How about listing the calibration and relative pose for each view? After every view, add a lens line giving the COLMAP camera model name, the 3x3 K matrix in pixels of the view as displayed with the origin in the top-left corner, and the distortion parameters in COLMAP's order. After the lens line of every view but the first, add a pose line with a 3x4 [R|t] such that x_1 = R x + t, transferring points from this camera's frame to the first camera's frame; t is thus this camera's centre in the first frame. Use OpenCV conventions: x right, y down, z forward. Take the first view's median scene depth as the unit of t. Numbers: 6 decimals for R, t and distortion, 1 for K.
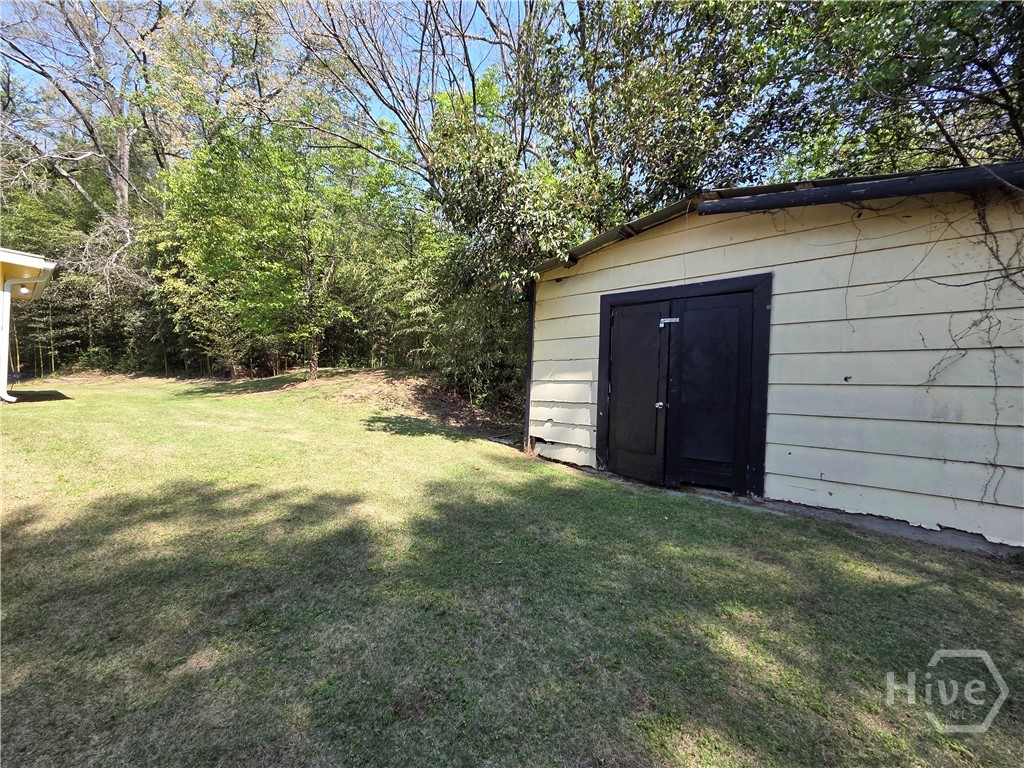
lens RADIAL K [[417.3, 0, 517.5], [0, 417.3, 384.1], [0, 0, 1]] dist [0.004378, -0.000823]
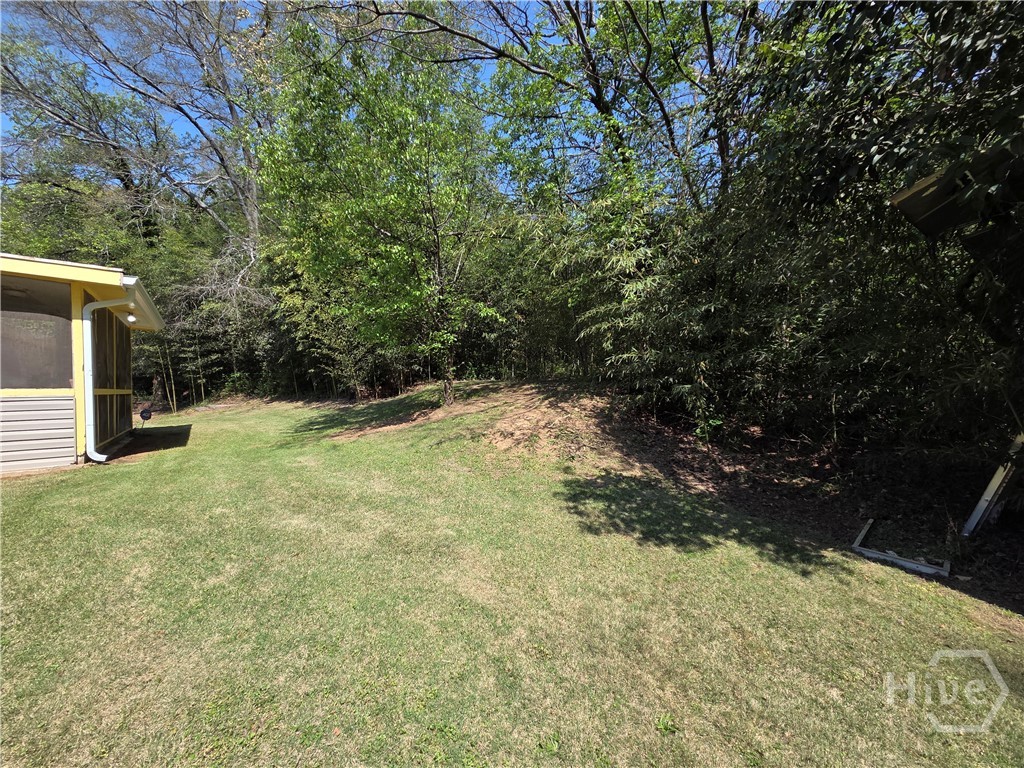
lens RADIAL K [[417.3, 0, 517.5], [0, 417.3, 384.1], [0, 0, 1]] dist [0.004378, -0.000823]
pose [[0.969518, -0.053566, -0.239093, -0.145156], [0.055969, 0.998427, 0.003266, -0.033061], [0.238542, -0.016548, 0.970991, 0.233971]]
